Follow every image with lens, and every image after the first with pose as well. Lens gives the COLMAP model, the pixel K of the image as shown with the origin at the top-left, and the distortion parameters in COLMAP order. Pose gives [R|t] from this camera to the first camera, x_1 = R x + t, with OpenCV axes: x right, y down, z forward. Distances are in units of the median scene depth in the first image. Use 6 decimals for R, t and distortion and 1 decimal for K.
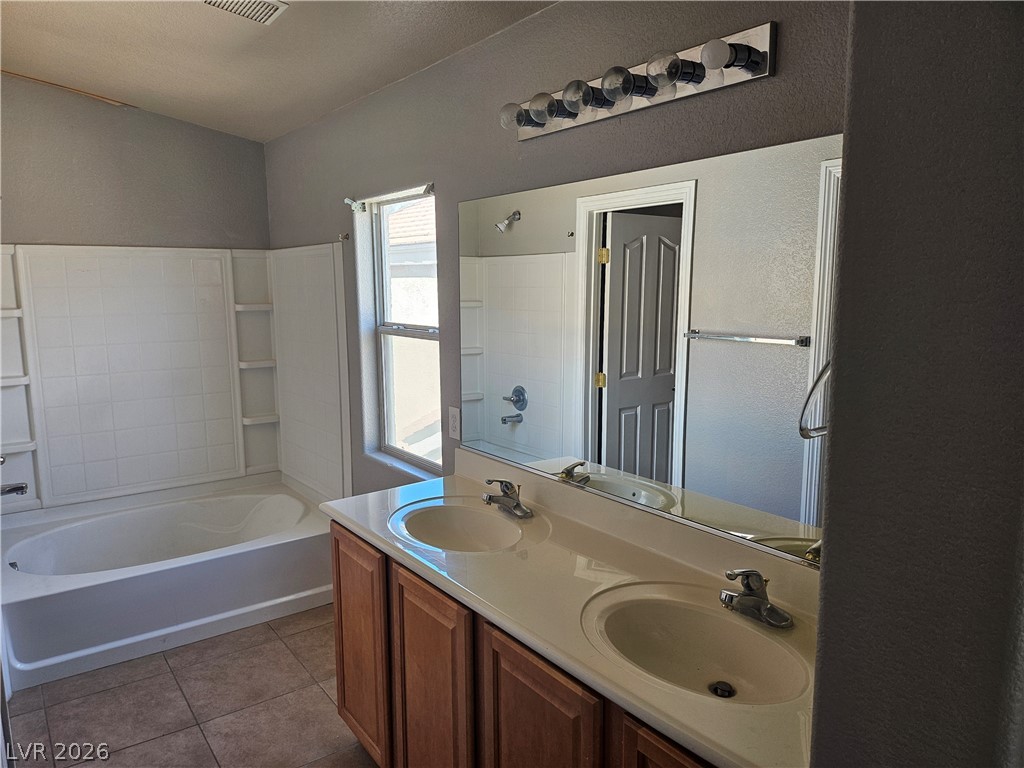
lens RADIAL K [[706.0, 0, 513.8], [0, 706.0, 389.8], [0, 0, 1]] dist [0.049570, -0.003285]
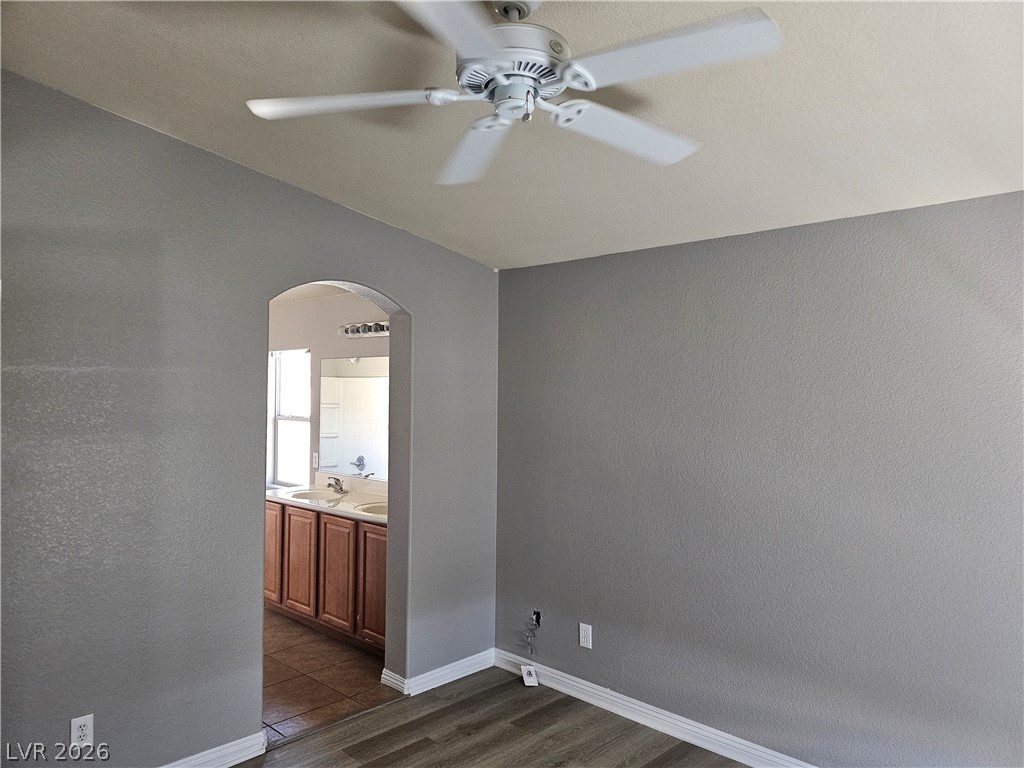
lens RADIAL K [[706.0, 0, 513.8], [0, 706.0, 389.8], [0, 0, 1]] dist [0.049570, -0.003285]
pose [[0.985932, 0.016654, 0.166317, 0.145121], [0.008895, 0.988387, -0.151698, 0.167847], [-0.166912, 0.151043, 0.974334, -1.212303]]
